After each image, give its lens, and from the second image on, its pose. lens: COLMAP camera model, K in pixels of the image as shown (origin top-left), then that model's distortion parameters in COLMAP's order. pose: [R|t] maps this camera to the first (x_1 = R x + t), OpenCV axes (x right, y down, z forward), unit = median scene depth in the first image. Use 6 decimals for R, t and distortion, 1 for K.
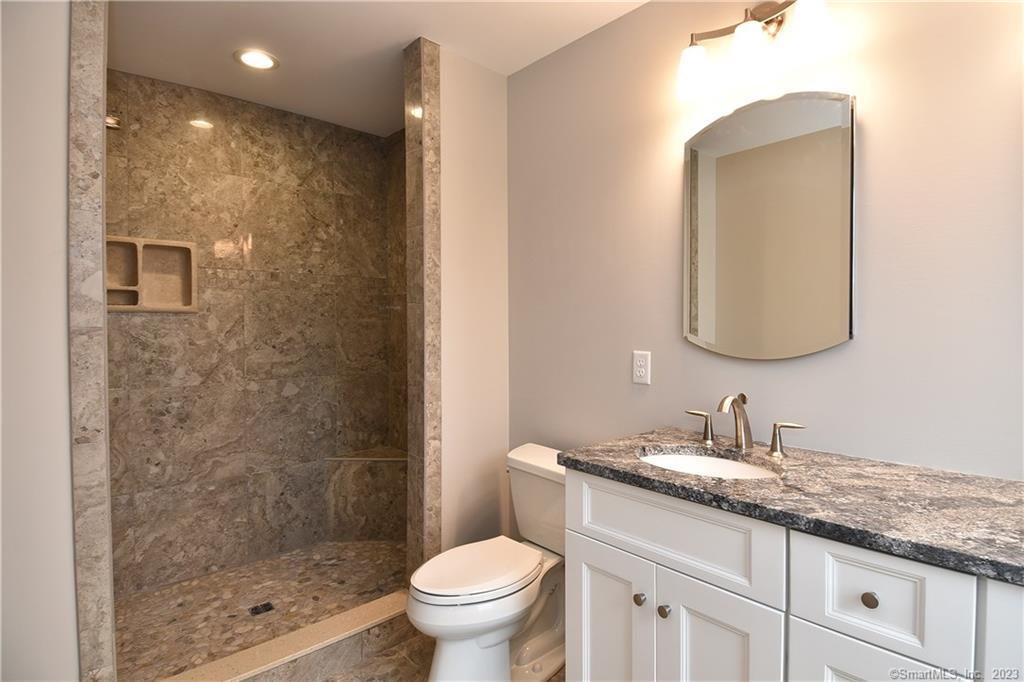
lens RADIAL K [[532.0, 0, 535.2], [0, 532.0, 335.5], [0, 0, 1]] dist [0.035256, -0.045597]
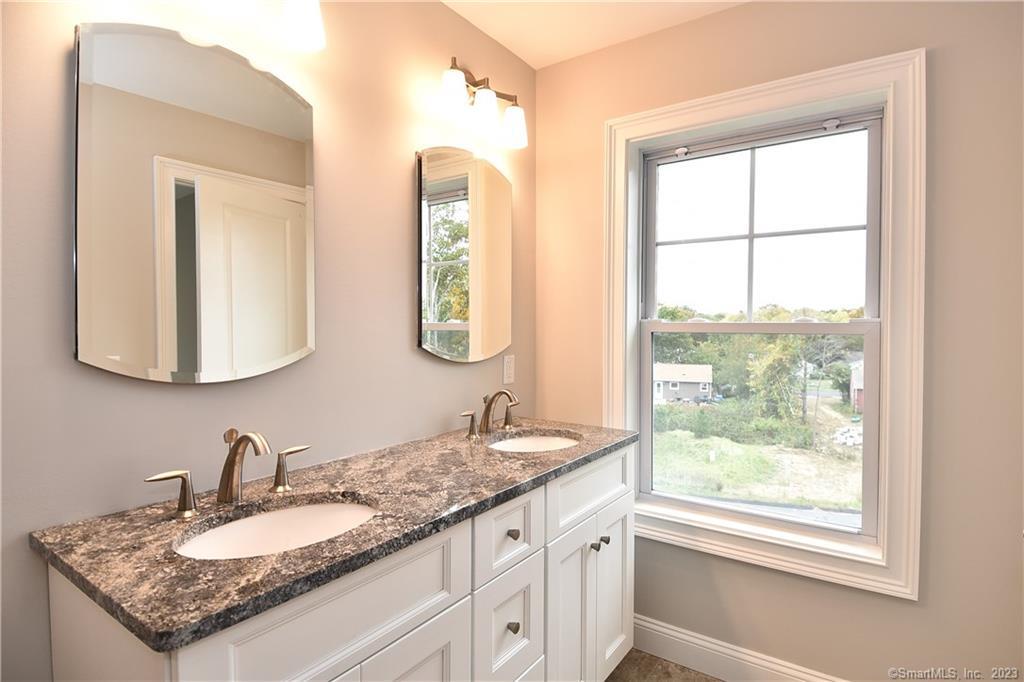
lens RADIAL K [[536.8, 0, 525.0], [0, 536.8, 337.8], [0, 0, 1]] dist [0.023037, 0.000152]
pose [[-0.220970, -0.019635, 0.975083, -0.308528], [0.013718, 0.999636, 0.023238, -0.020810], [-0.975184, 0.018511, -0.220620, 0.534102]]
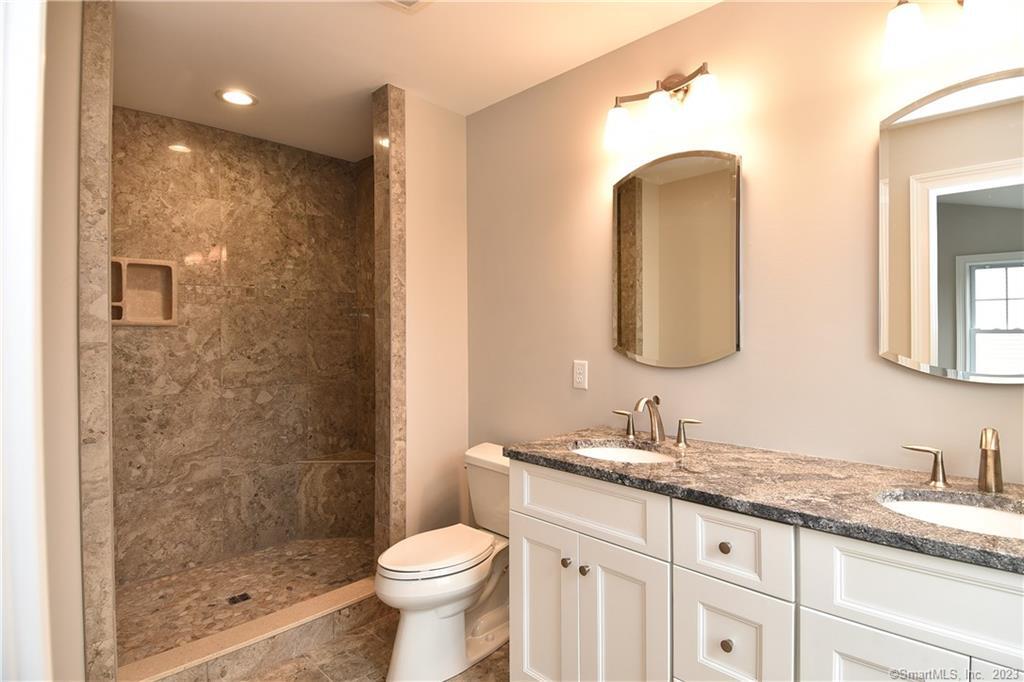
lens RADIAL K [[532.0, 0, 535.2], [0, 532.0, 335.5], [0, 0, 1]] dist [0.035256, -0.045597]
pose [[0.998383, -0.001438, 0.056829, 0.031174], [0.002221, 0.999903, -0.013728, -0.008667], [-0.056804, 0.013832, 0.998290, -0.135966]]
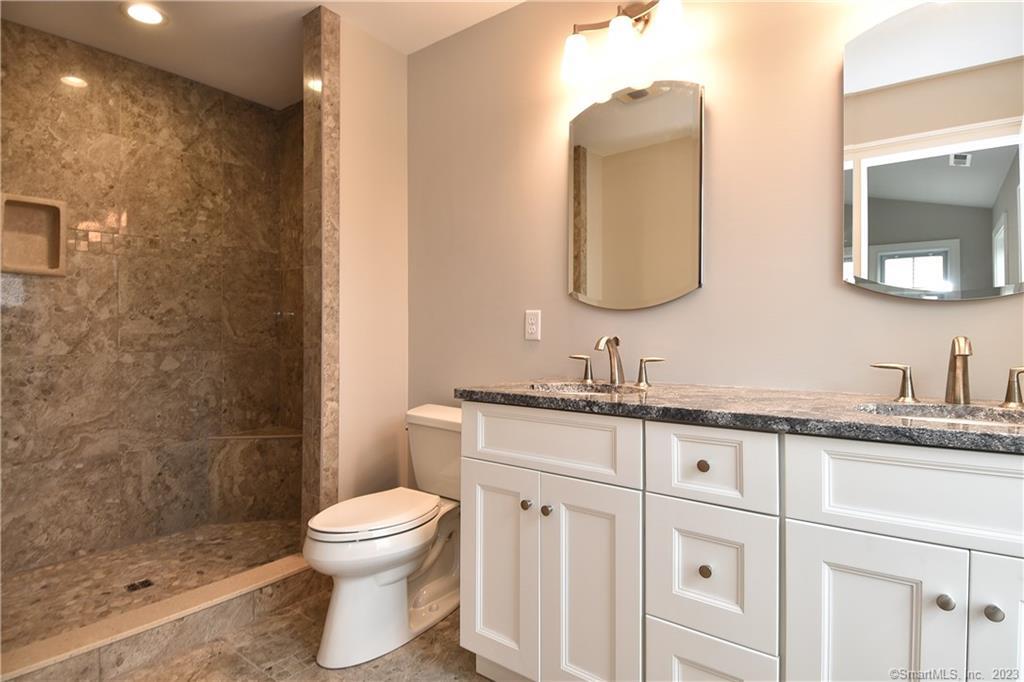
lens RADIAL K [[532.0, 0, 535.2], [0, 532.0, 335.5], [0, 0, 1]] dist [0.035256, -0.045597]
pose [[0.982536, 0.004379, 0.186021, 0.001127], [-0.001123, 0.999844, -0.017605, 0.088650], [-0.186069, 0.017089, 0.982388, -0.069273]]
